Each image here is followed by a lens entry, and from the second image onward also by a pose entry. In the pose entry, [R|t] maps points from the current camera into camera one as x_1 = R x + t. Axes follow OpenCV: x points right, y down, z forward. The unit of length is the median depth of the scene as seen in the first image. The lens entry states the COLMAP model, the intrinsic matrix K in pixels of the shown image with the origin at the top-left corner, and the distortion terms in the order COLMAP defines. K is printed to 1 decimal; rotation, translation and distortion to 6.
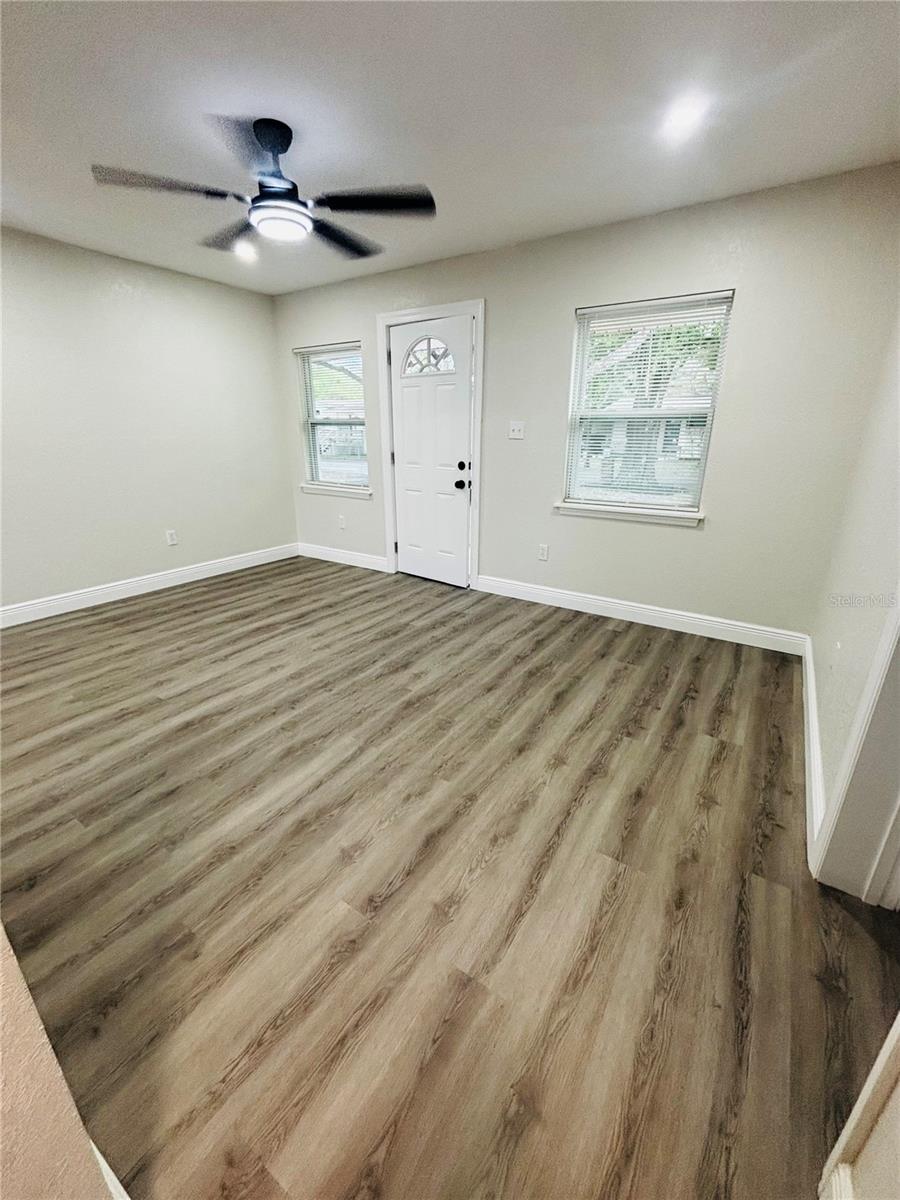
lens RADIAL K [[489.5, 0, 453.0], [0, 489.5, 604.9], [0, 0, 1]] dist [0.007464, -0.004271]
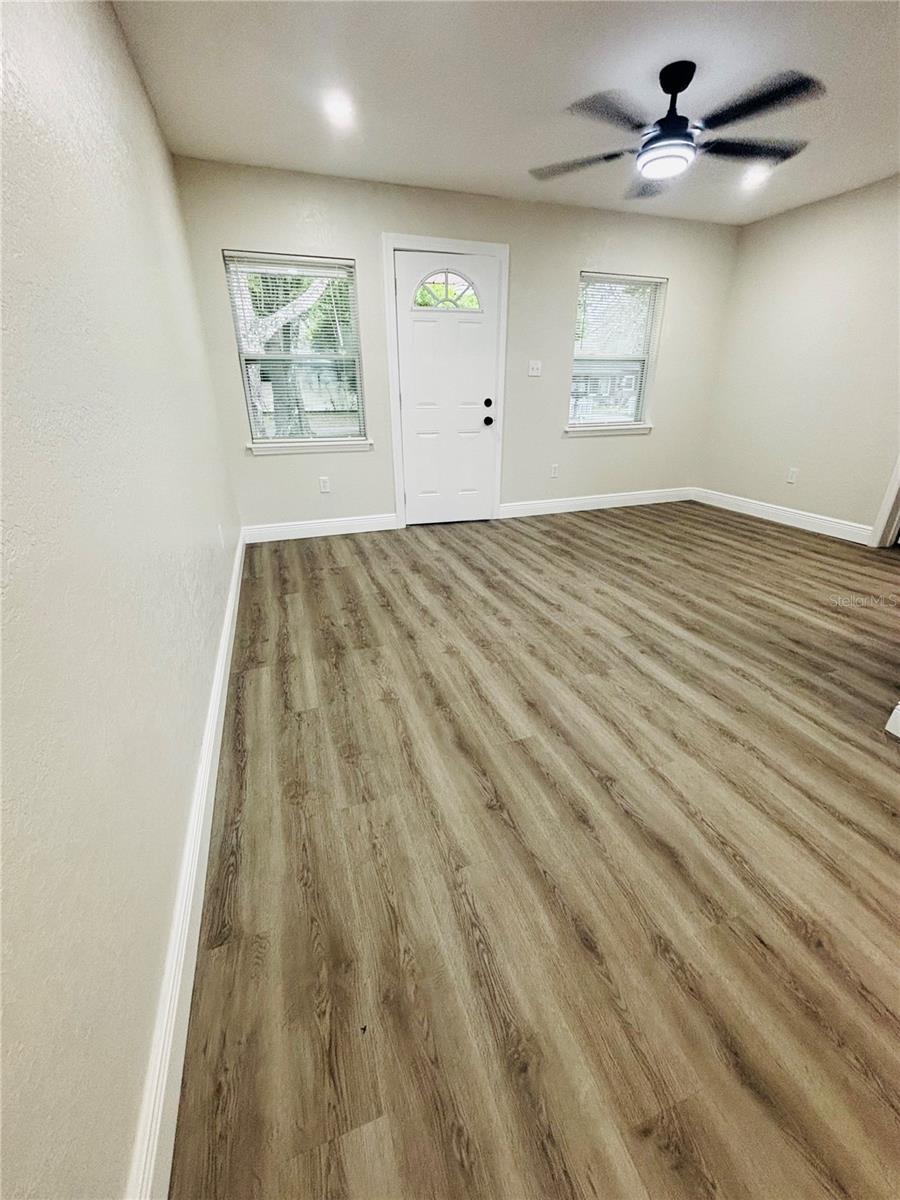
lens RADIAL K [[489.5, 0, 453.0], [0, 489.5, 604.9], [0, 0, 1]] dist [0.007464, -0.004271]
pose [[0.594164, -0.331544, 0.732836, -1.176078], [0.276065, 0.939811, 0.201355, -0.129996], [-0.755485, 0.082672, 0.649929, 0.478134]]
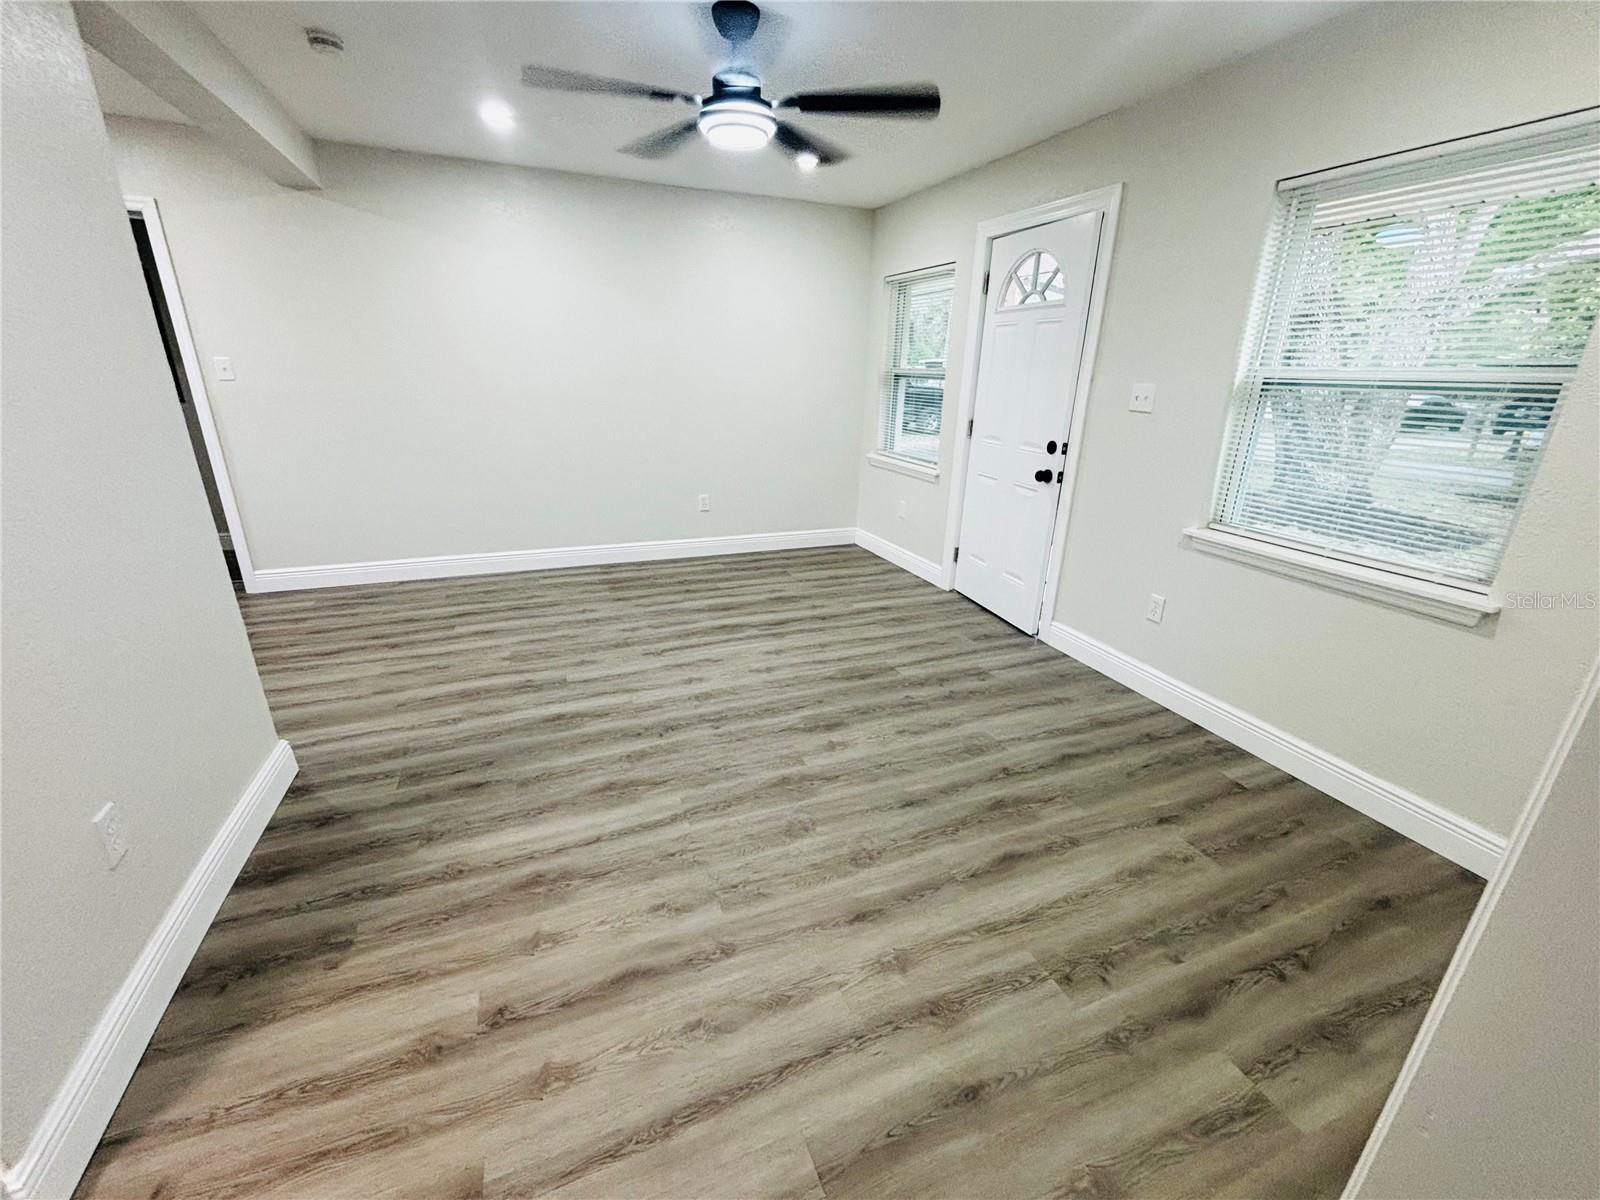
lens RADIAL K [[652.7, 0, 798.7], [0, 652.7, 597.6], [0, 0, 1]] dist [0.007464, -0.004271]
pose [[0.826879, 0.201159, -0.525172, 0.280136], [-0.207354, 0.977098, 0.047785, -0.080715], [0.522757, 0.069384, 0.849653, 0.145030]]
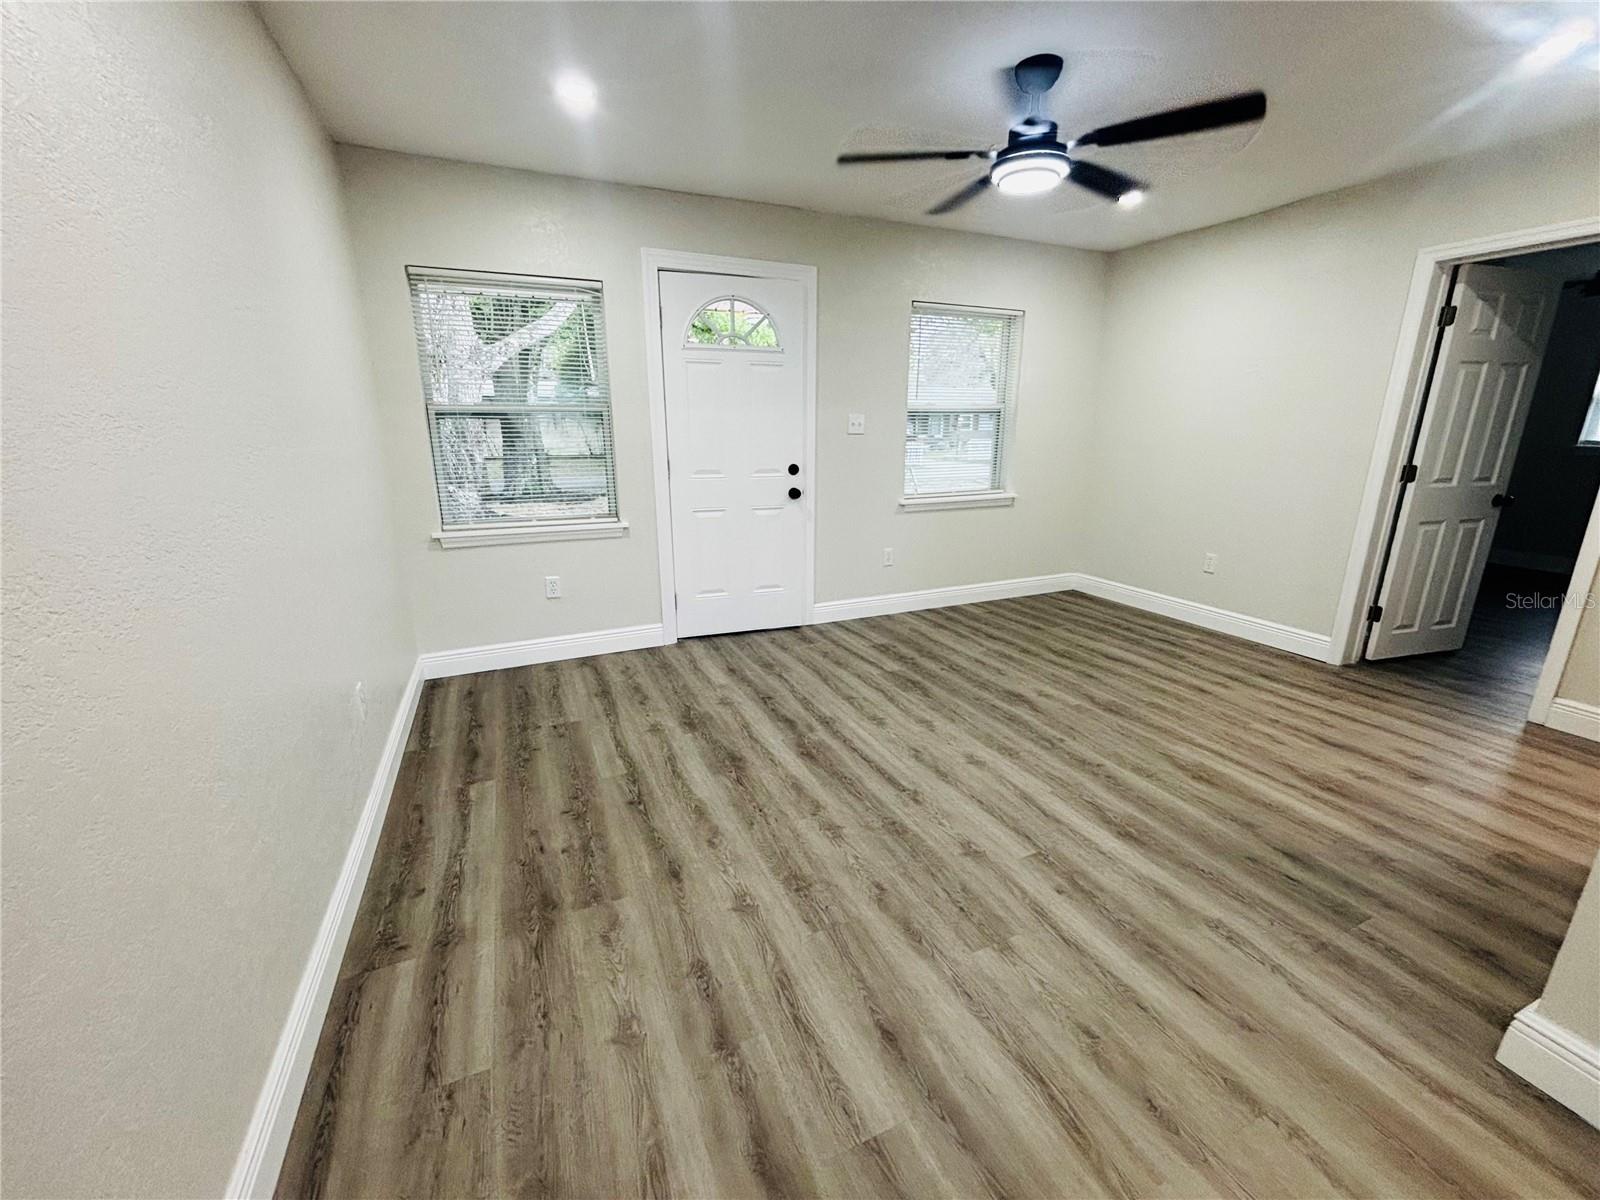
lens RADIAL K [[649.3, 0, 799.7], [0, 649.3, 601.8], [0, 0, 1]] dist [-0.000098, 0.000330]
pose [[0.529499, -0.229740, 0.816609, -1.041703], [0.285318, 0.954779, 0.083609, -0.204856], [-0.798889, 0.188723, 0.571104, 0.547649]]
